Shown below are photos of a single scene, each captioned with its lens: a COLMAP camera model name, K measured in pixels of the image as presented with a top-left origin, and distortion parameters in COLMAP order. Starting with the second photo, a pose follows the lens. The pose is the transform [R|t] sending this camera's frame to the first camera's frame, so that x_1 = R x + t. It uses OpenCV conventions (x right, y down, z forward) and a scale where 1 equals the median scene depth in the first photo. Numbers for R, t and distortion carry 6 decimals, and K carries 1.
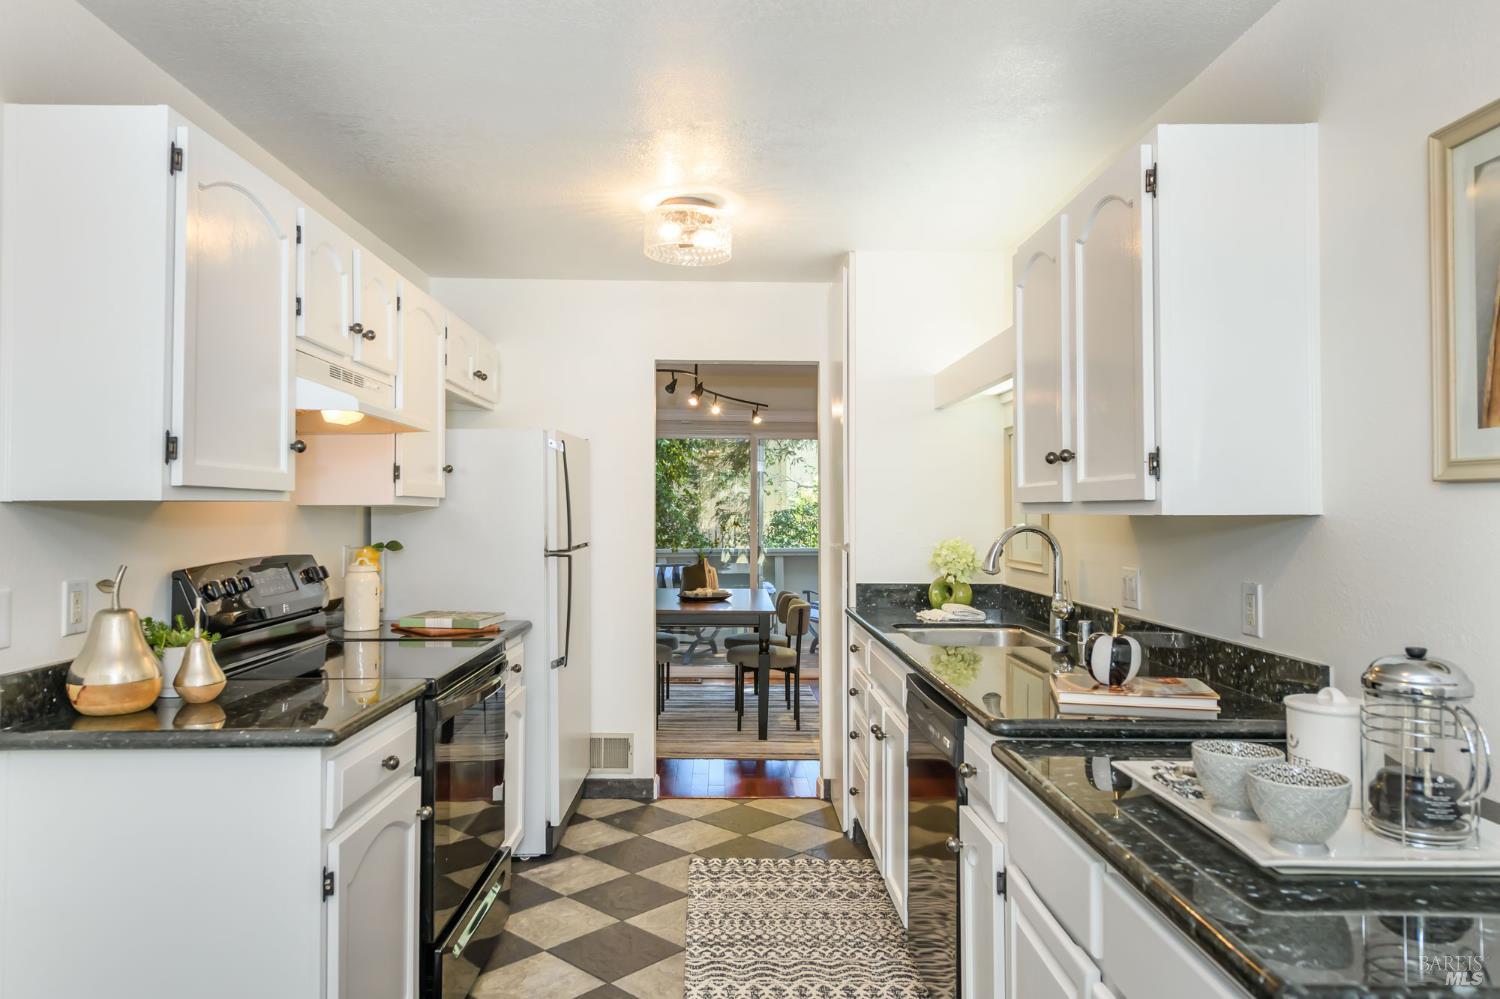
lens RADIAL K [[996.3, 0, 737.6], [0, 996.3, 493.4], [0, 0, 1]] dist [0.025373, -0.009198]
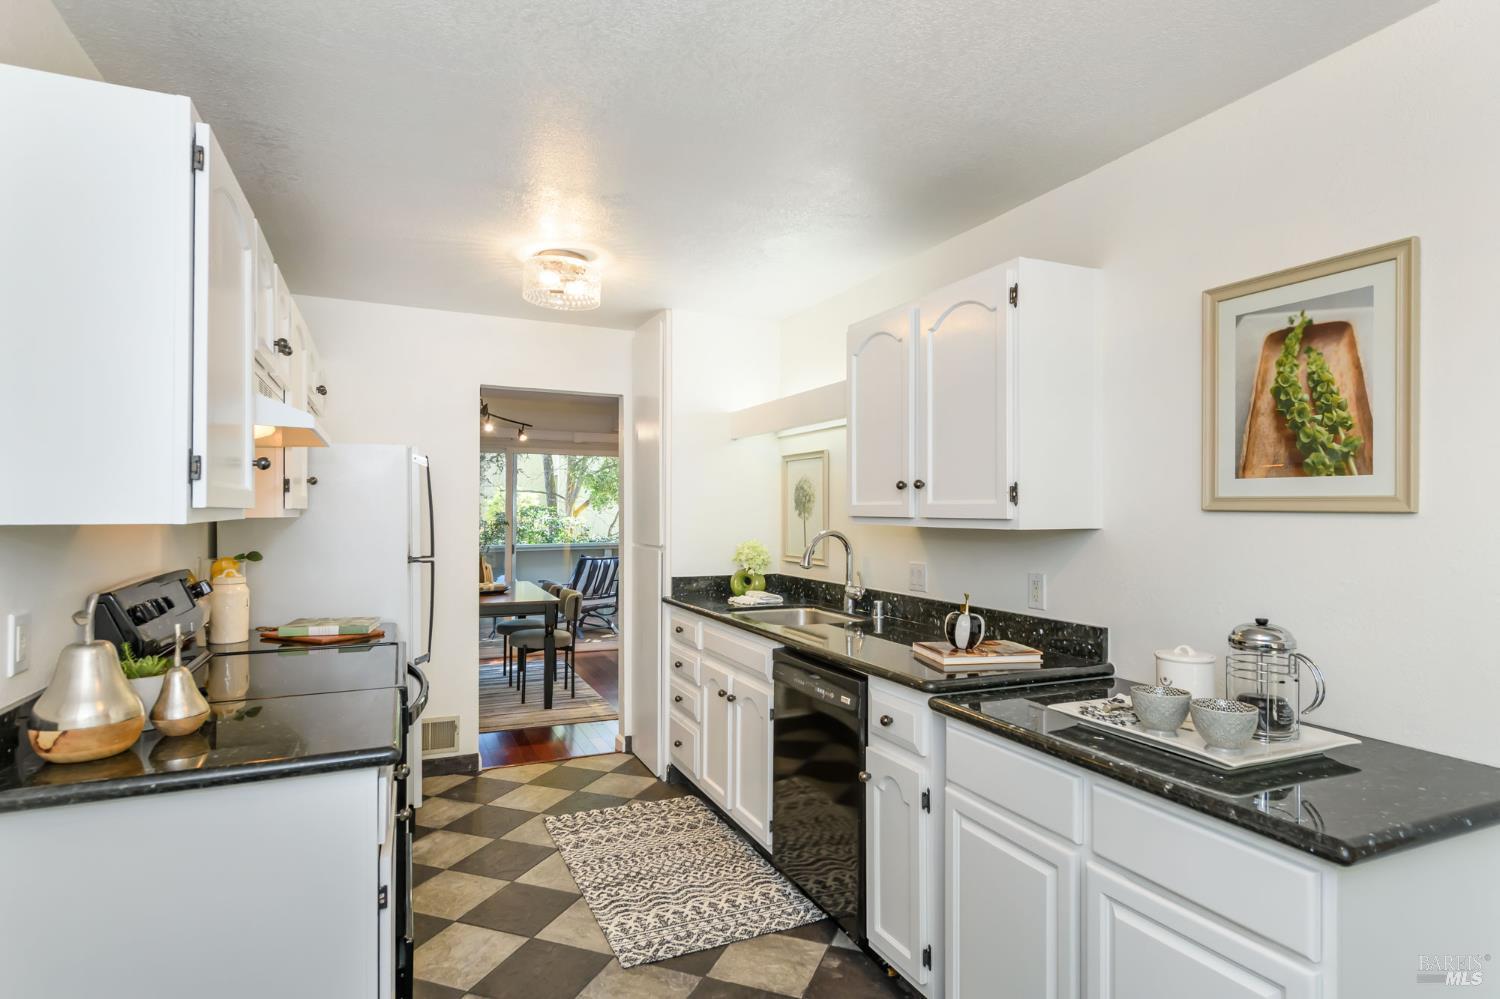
lens RADIAL K [[793.8, 0, 766.7], [0, 793.8, 509.7], [0, 0, 1]] dist [0.019146, -0.002683]
pose [[0.915723, 0.001945, 0.401805, -0.216992], [-0.008743, 0.999848, 0.015085, -0.012530], [-0.401714, -0.017327, 0.915601, 0.058939]]
